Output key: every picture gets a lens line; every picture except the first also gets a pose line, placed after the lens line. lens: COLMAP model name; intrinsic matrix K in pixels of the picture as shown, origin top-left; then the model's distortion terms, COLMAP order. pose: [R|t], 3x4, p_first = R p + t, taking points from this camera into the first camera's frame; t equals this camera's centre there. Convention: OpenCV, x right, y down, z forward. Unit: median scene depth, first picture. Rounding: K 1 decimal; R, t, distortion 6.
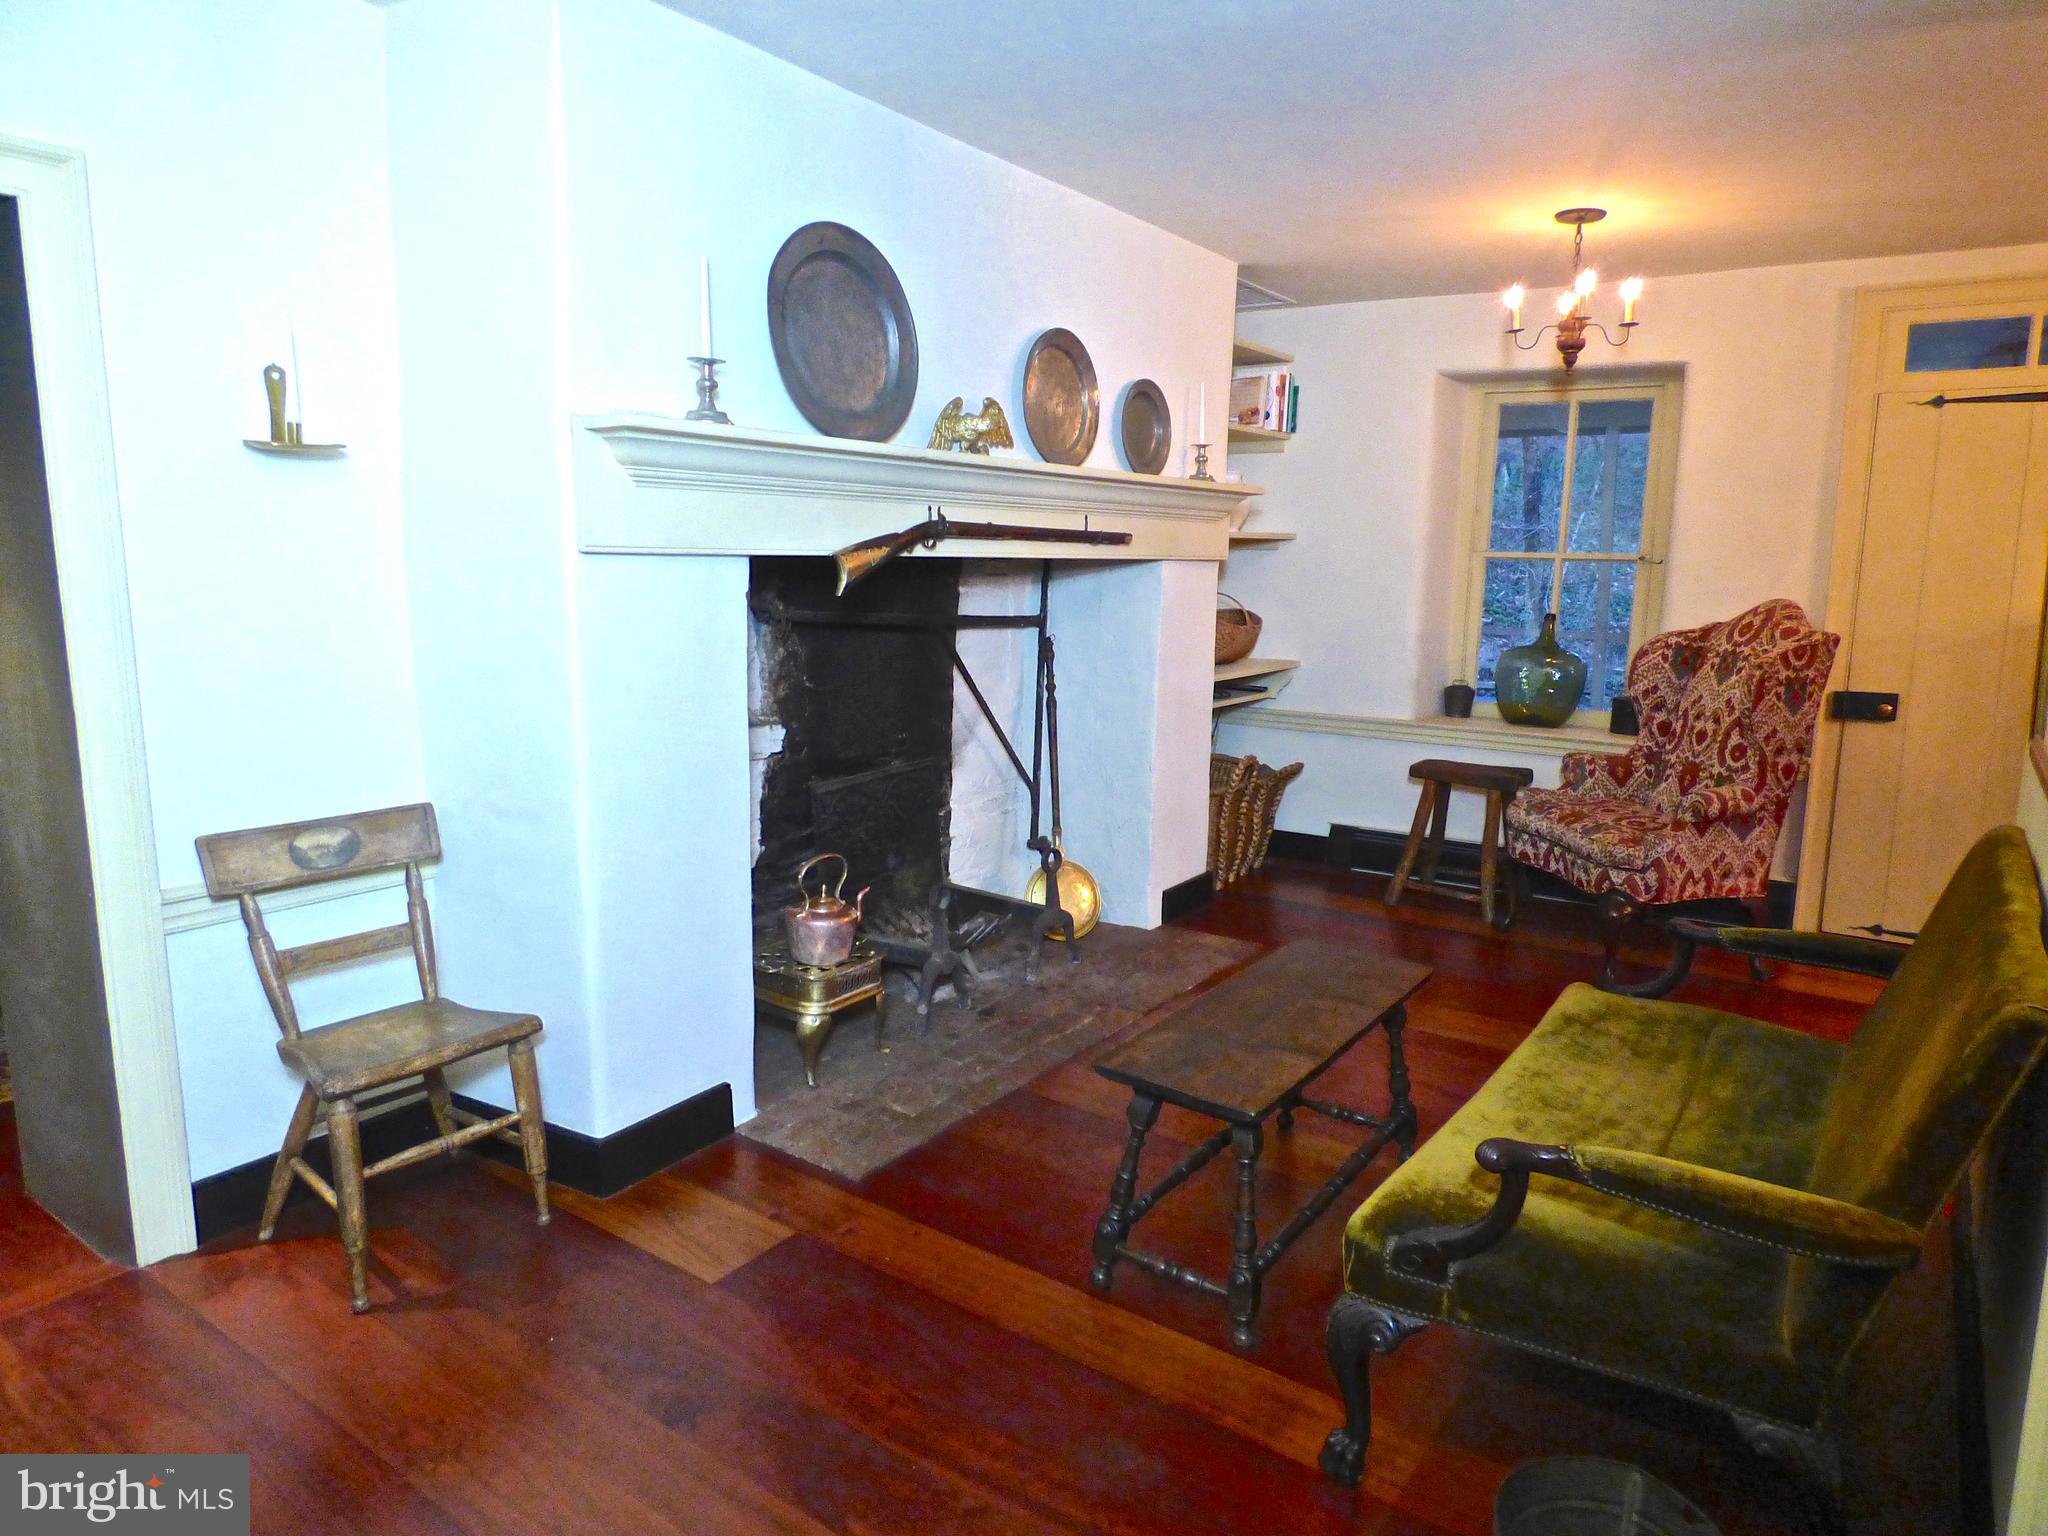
lens RADIAL K [[1275.3, 0, 1023.9], [0, 1275.3, 745.7], [0, 0, 1]] dist [0.037898, 0.000475]
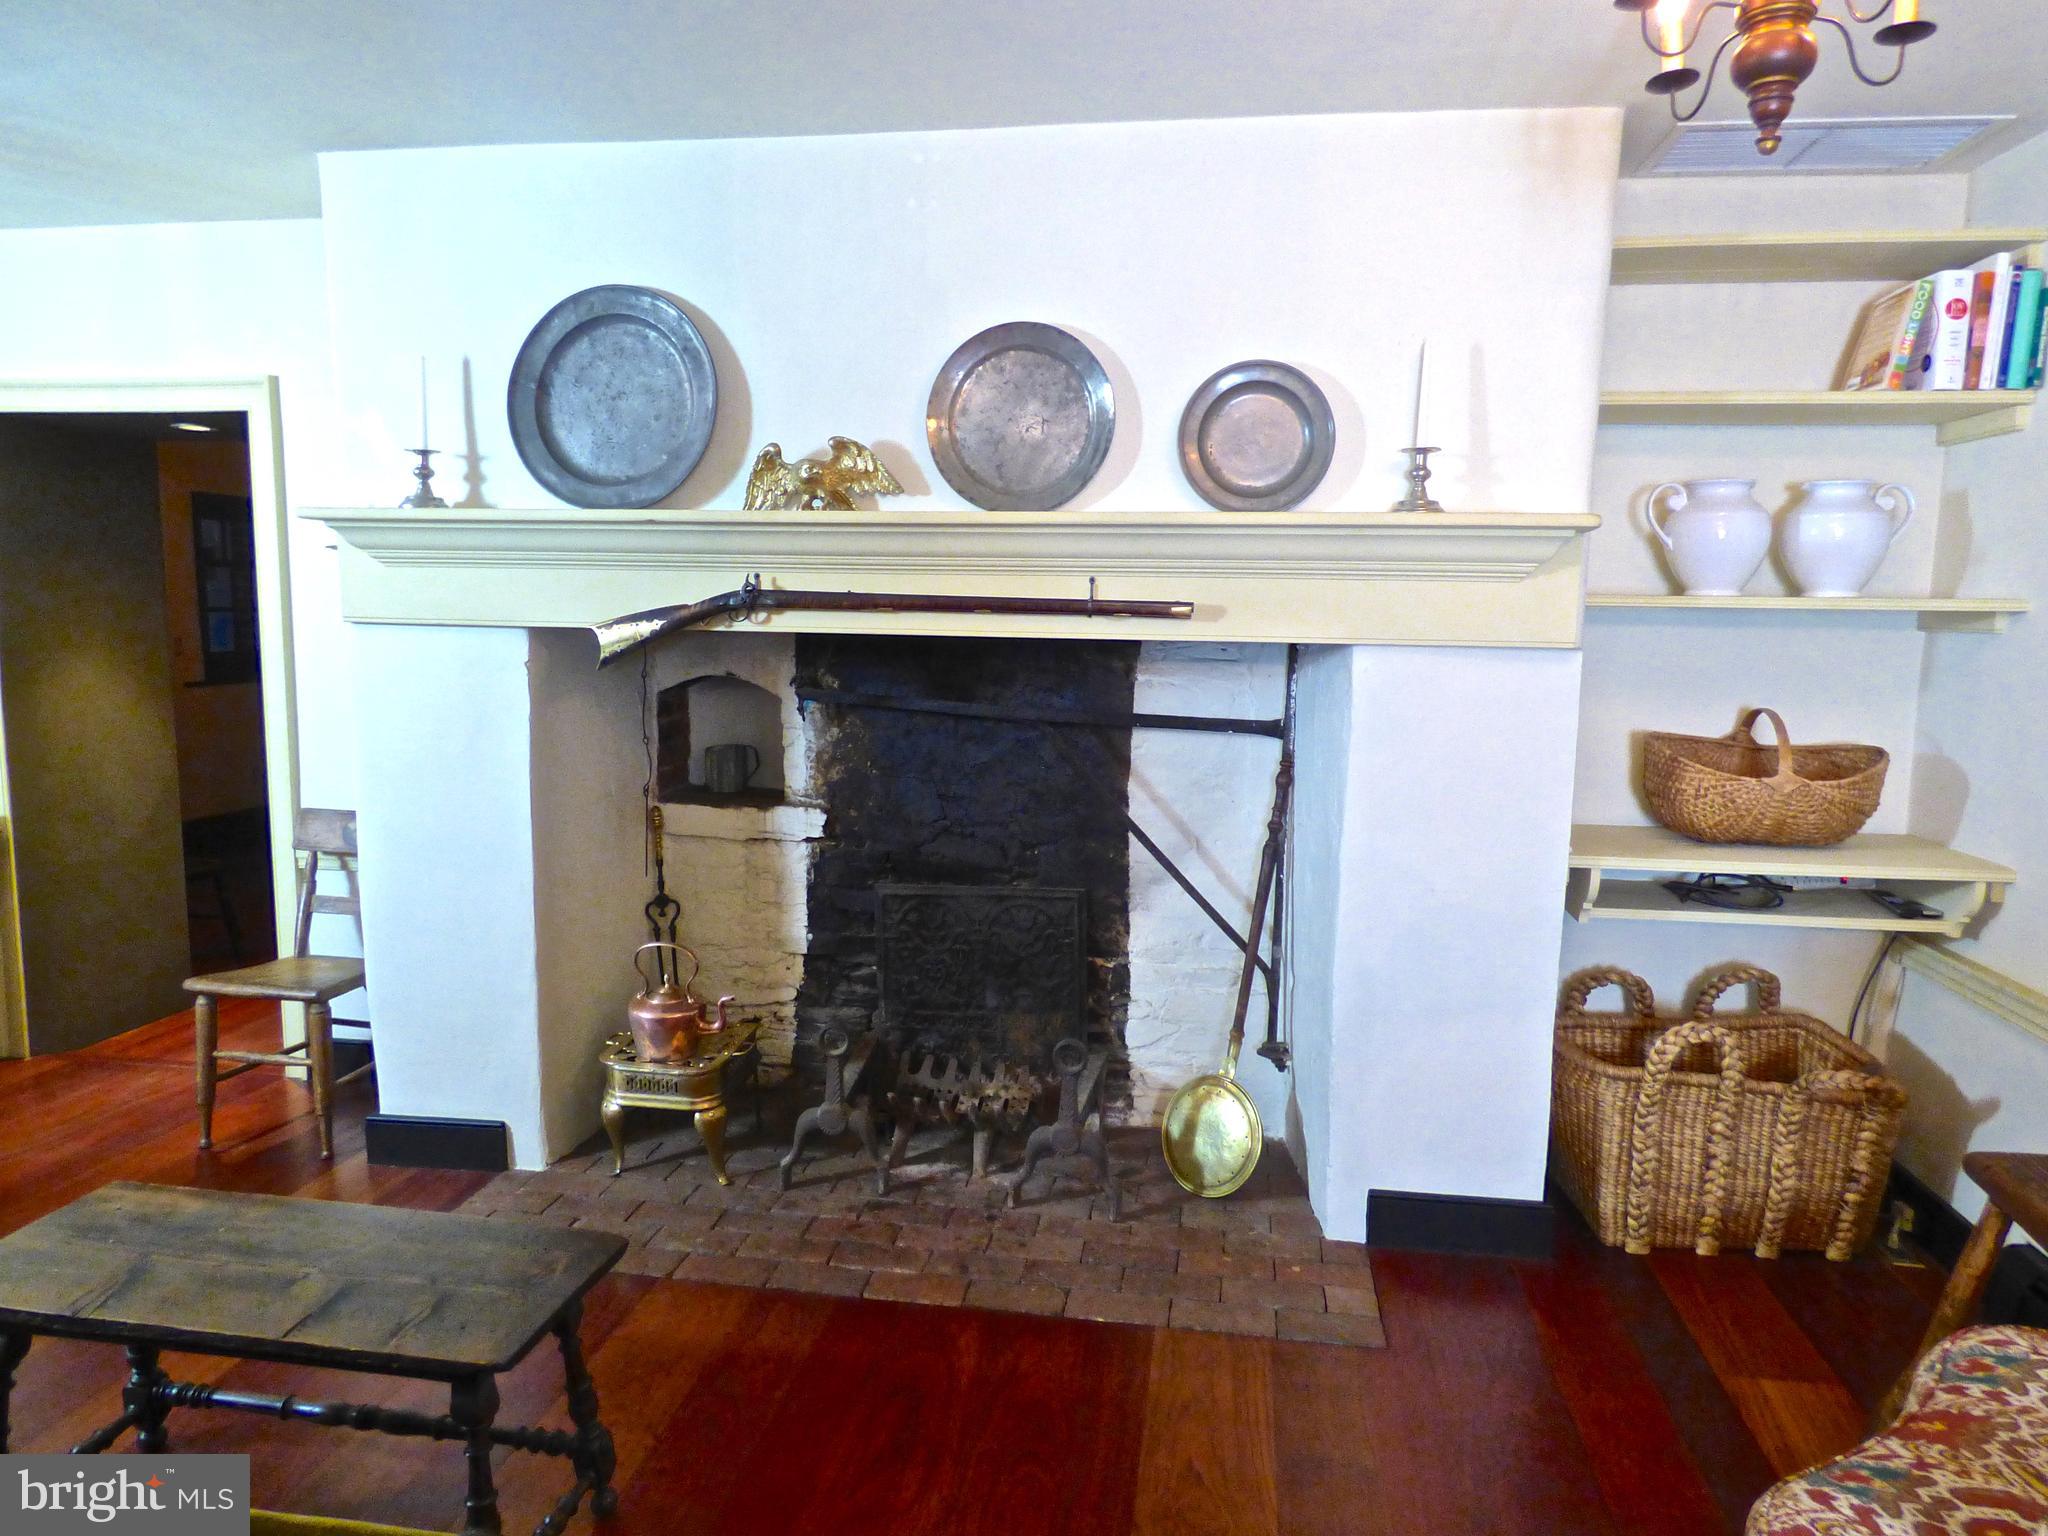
lens RADIAL K [[1286.9, 0, 1024.0], [0, 1286.9, 768.0], [0, 0, 1]] dist [0.012093, 0.000224]
pose [[0.435732, 0.109001, -0.893452, 0.699932], [-0.143508, 0.988355, 0.050592, -0.113460], [0.888563, 0.106173, 0.446300, 0.700069]]
